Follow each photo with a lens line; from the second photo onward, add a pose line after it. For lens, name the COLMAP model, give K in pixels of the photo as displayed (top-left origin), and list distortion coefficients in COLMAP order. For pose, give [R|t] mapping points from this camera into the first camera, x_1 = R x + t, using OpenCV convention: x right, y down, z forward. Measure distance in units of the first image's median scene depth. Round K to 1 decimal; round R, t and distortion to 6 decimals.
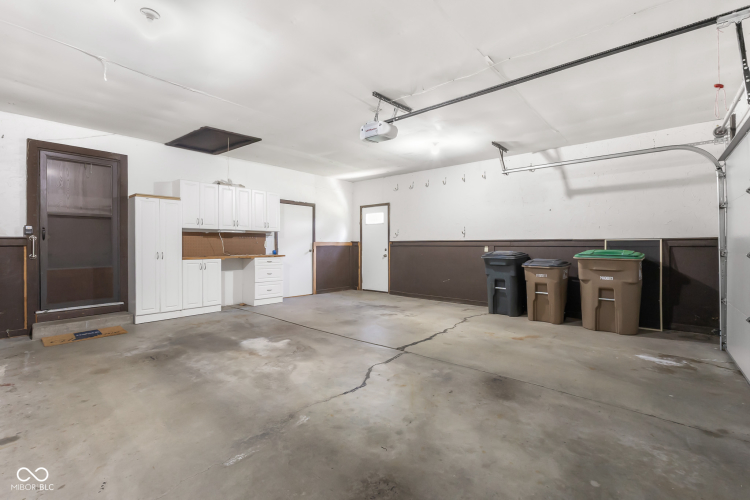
lens RADIAL K [[328.0, 0, 375.1], [0, 328.0, 245.0], [0, 0, 1]] dist [-0.008628, 0.001800]
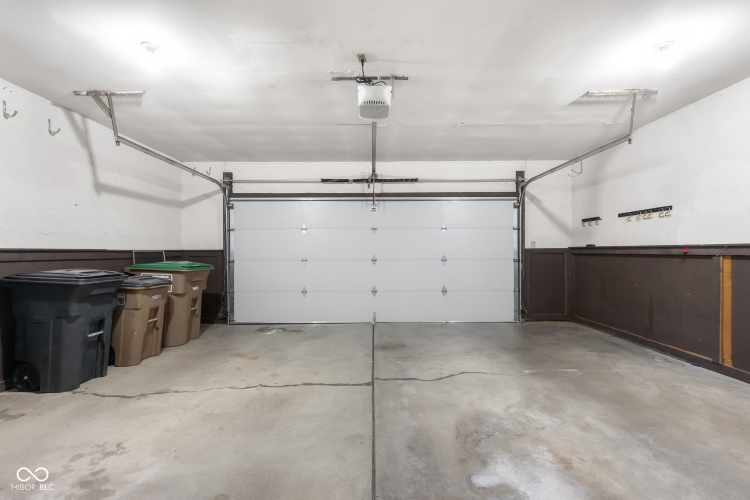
lens RADIAL K [[328.0, 0, 373.8], [0, 328.0, 251.5], [0, 0, 1]] dist [-0.008628, 0.001800]
pose [[-0.640330, 0.004499, 0.768087, -0.547138], [0.004943, 0.999986, -0.001737, -0.013654], [-0.768084, 0.002685, -0.640343, 1.476936]]
